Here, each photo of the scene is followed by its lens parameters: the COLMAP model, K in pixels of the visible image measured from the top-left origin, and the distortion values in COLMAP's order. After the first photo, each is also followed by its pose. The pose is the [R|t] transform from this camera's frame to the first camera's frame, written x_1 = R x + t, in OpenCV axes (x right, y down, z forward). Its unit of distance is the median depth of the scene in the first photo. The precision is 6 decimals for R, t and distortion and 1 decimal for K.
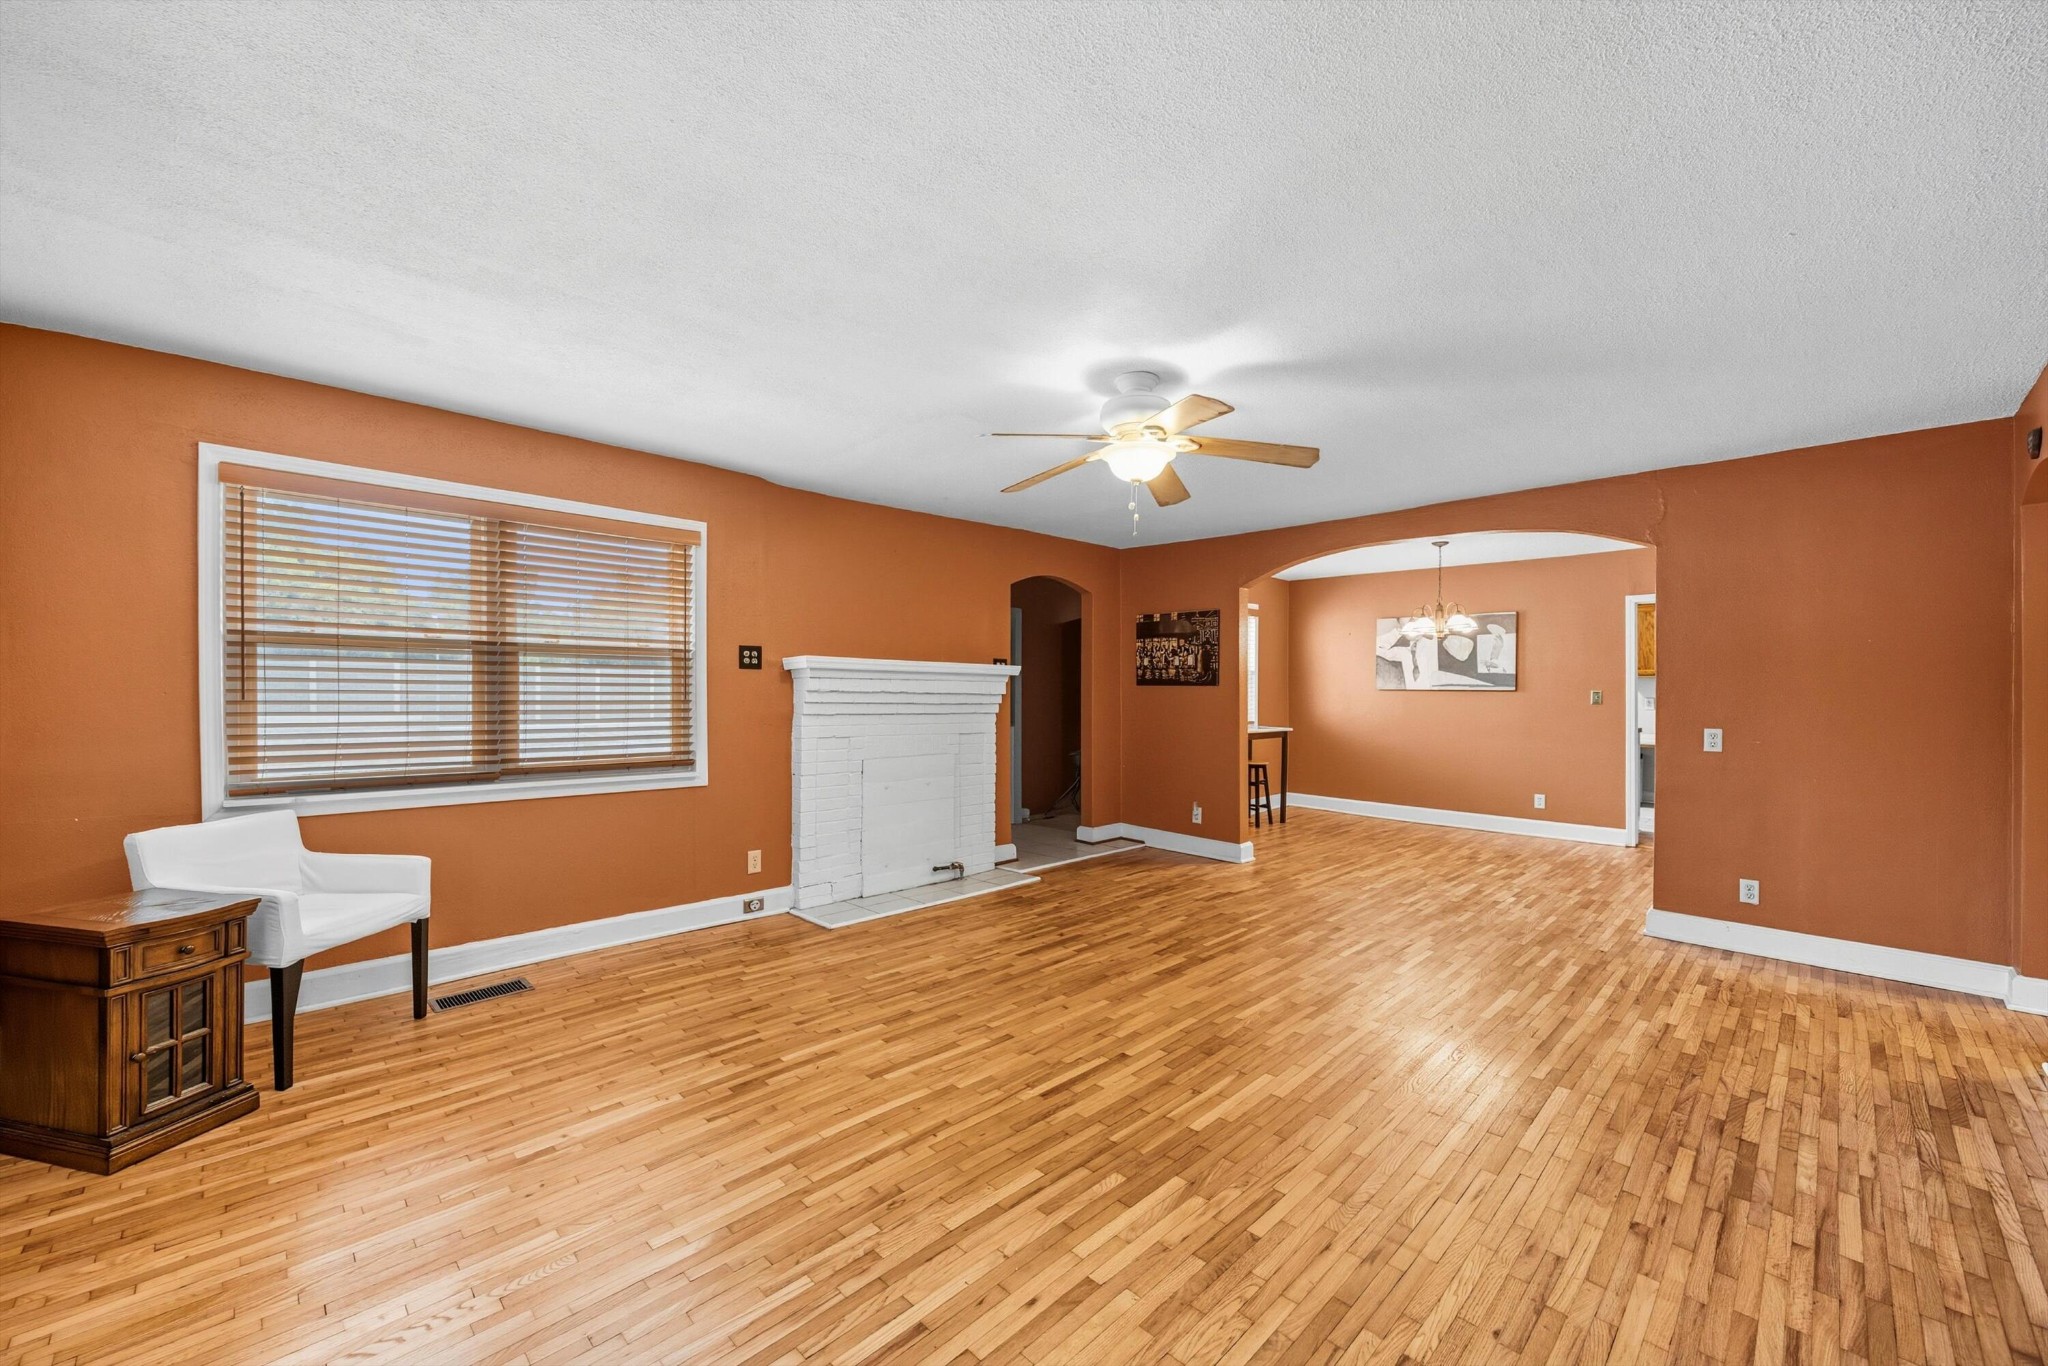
lens RADIAL K [[793.4, 0, 1022.2], [0, 793.4, 688.1], [0, 0, 1]] dist [-0.000402, 0.000057]
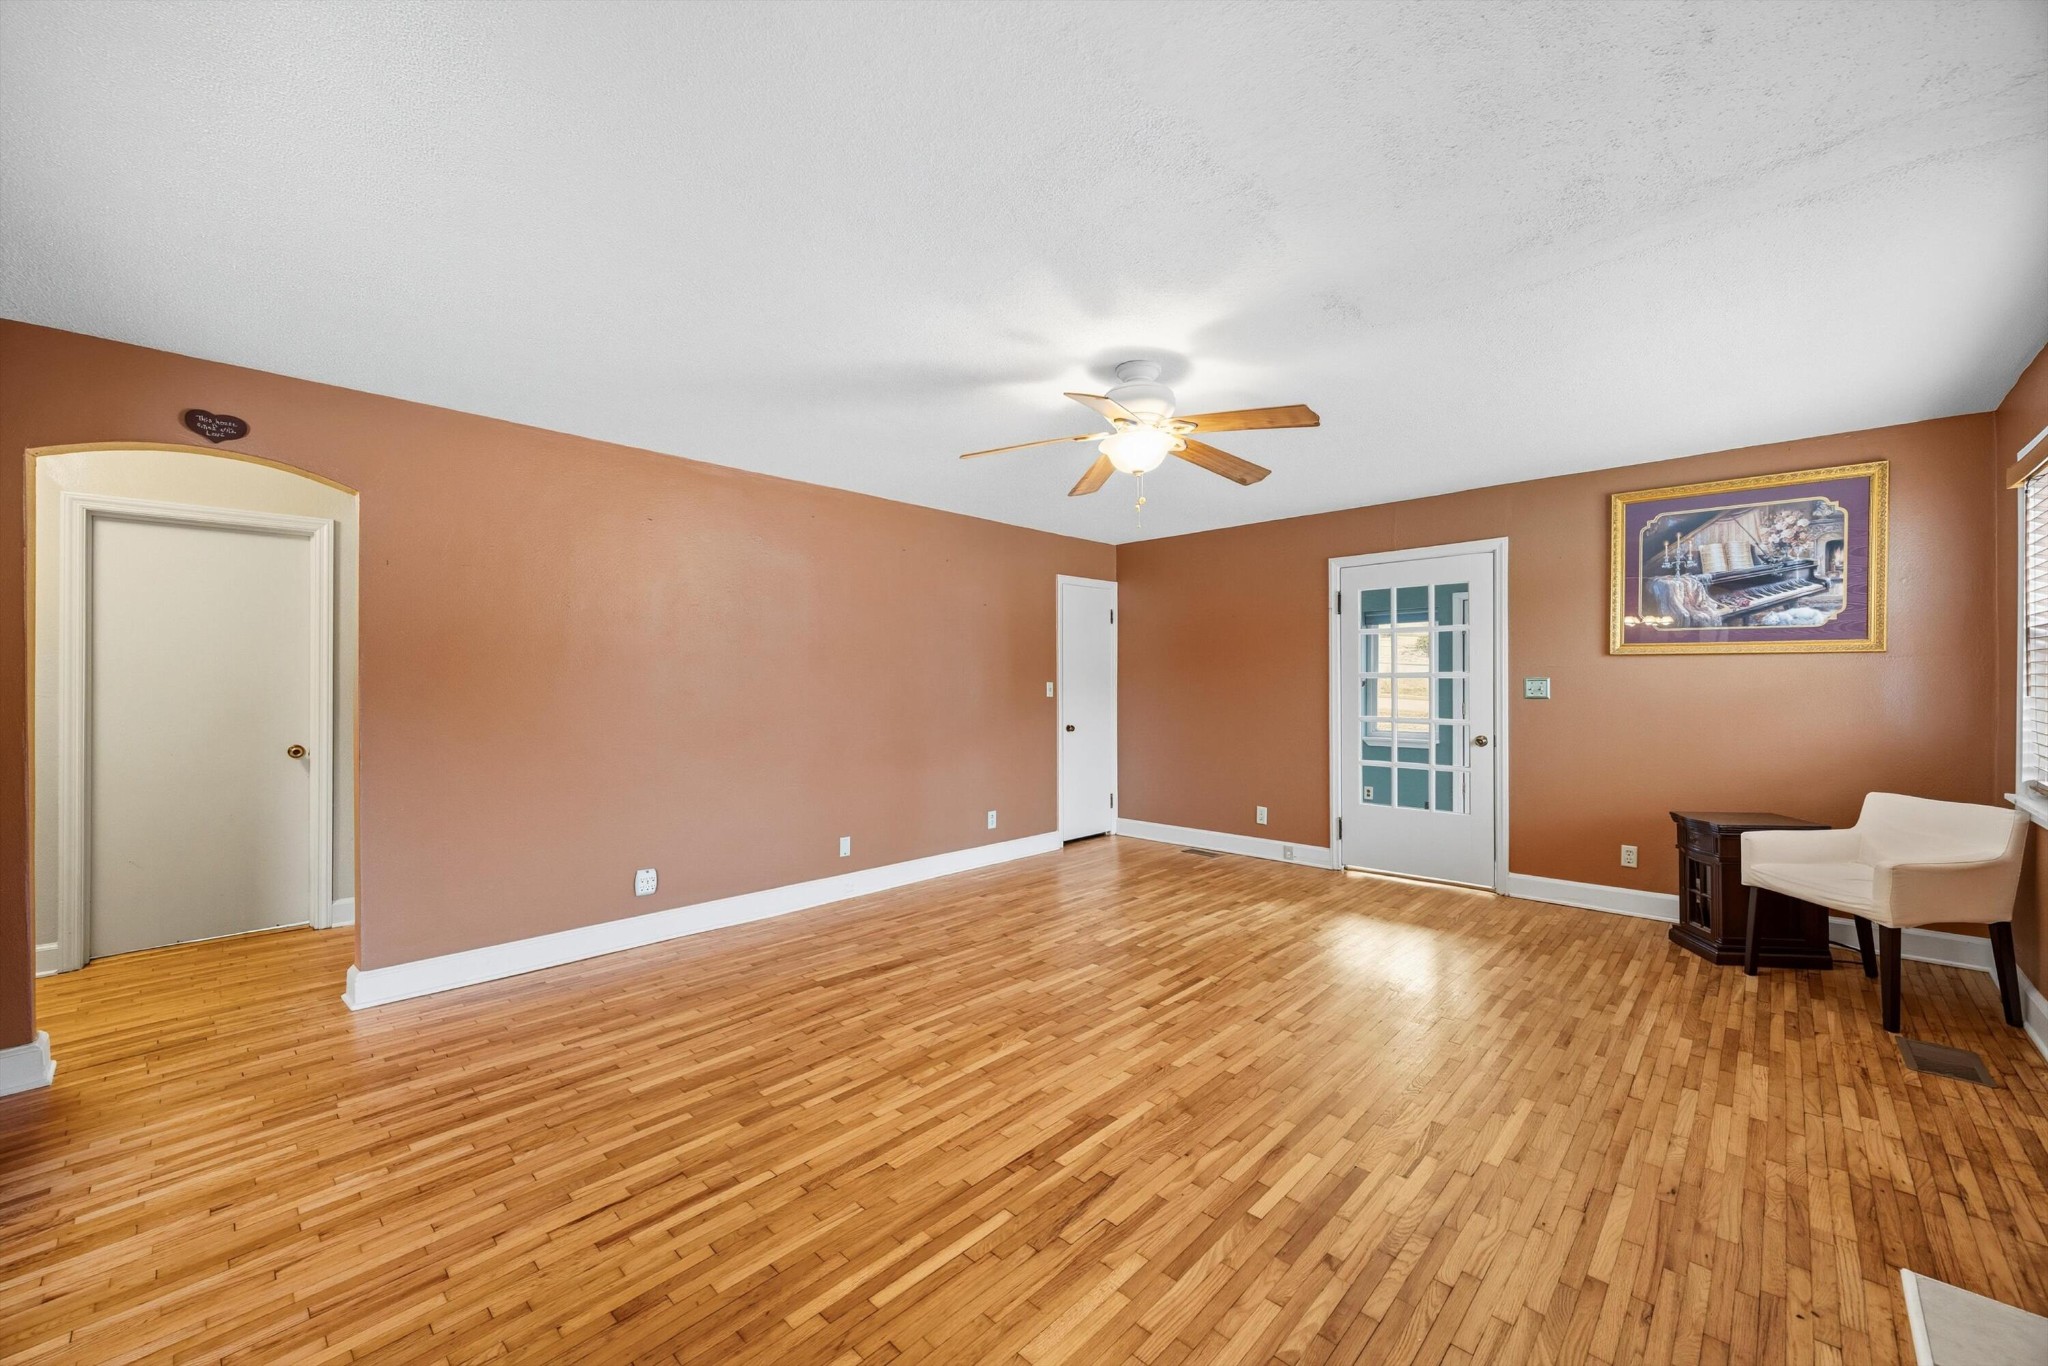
lens RADIAL K [[793.4, 0, 1022.2], [0, 793.4, 688.1], [0, 0, 1]] dist [-0.000402, 0.000057]
pose [[-0.999547, -0.001649, -0.030055, 0.270935], [-0.001752, 0.999993, 0.003398, 0.003126], [0.030049, 0.003449, -0.999542, 1.696402]]
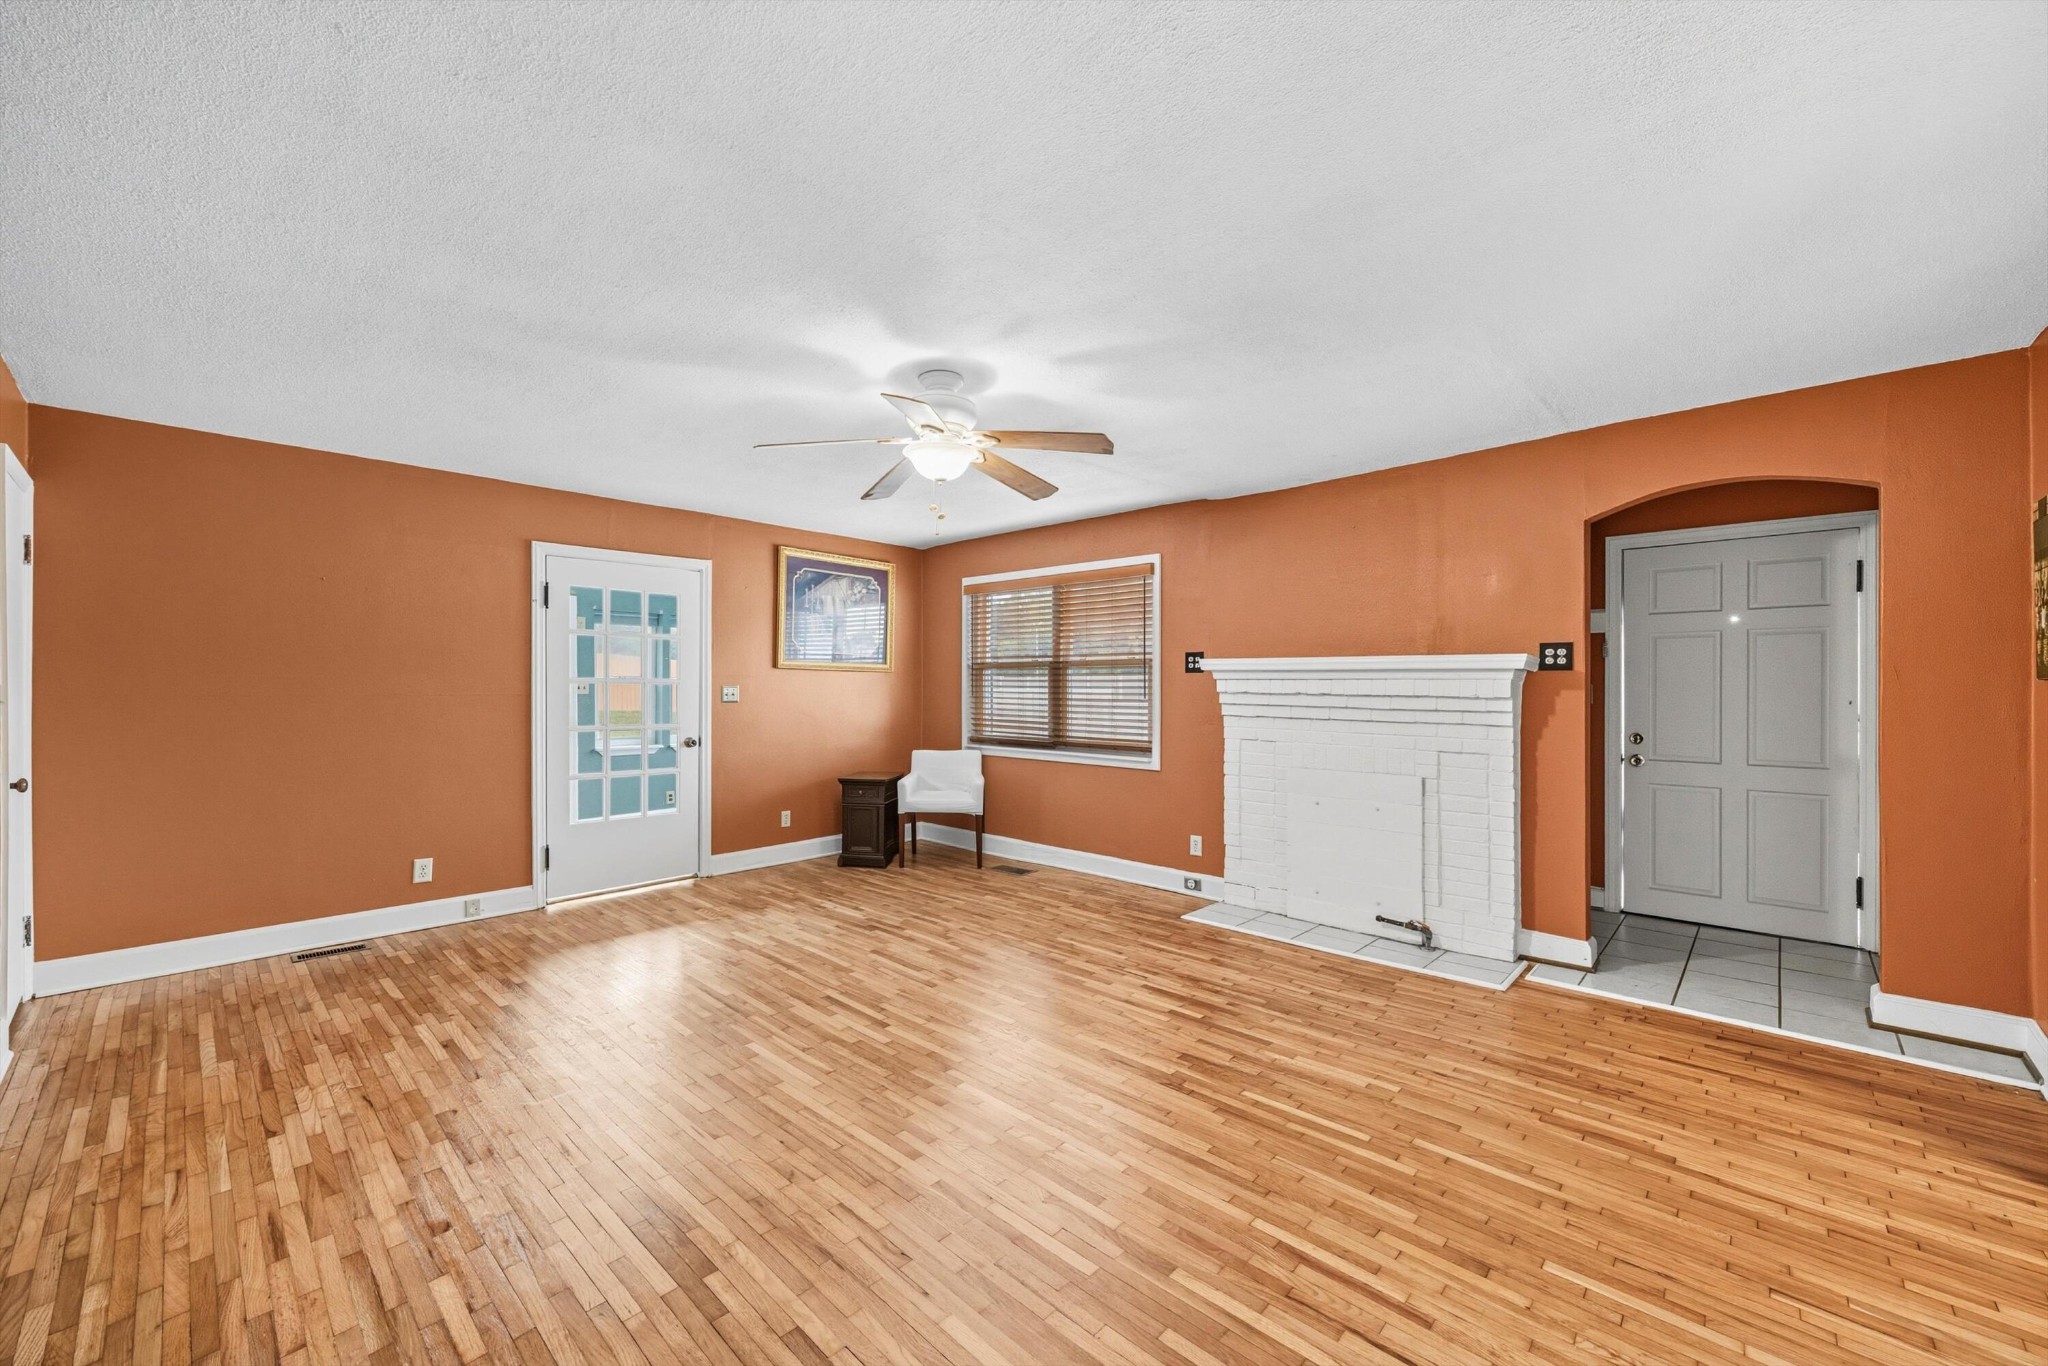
lens RADIAL K [[796.7, 0, 1034.5], [0, 796.7, 697.0], [0, 0, 1]] dist [-0.000071, 0.000131]
pose [[0.049864, 0.005758, -0.998739, 0.980489], [0.001729, 0.999981, 0.005852, 0.004347], [0.998755, -0.002018, 0.049853, 0.917616]]
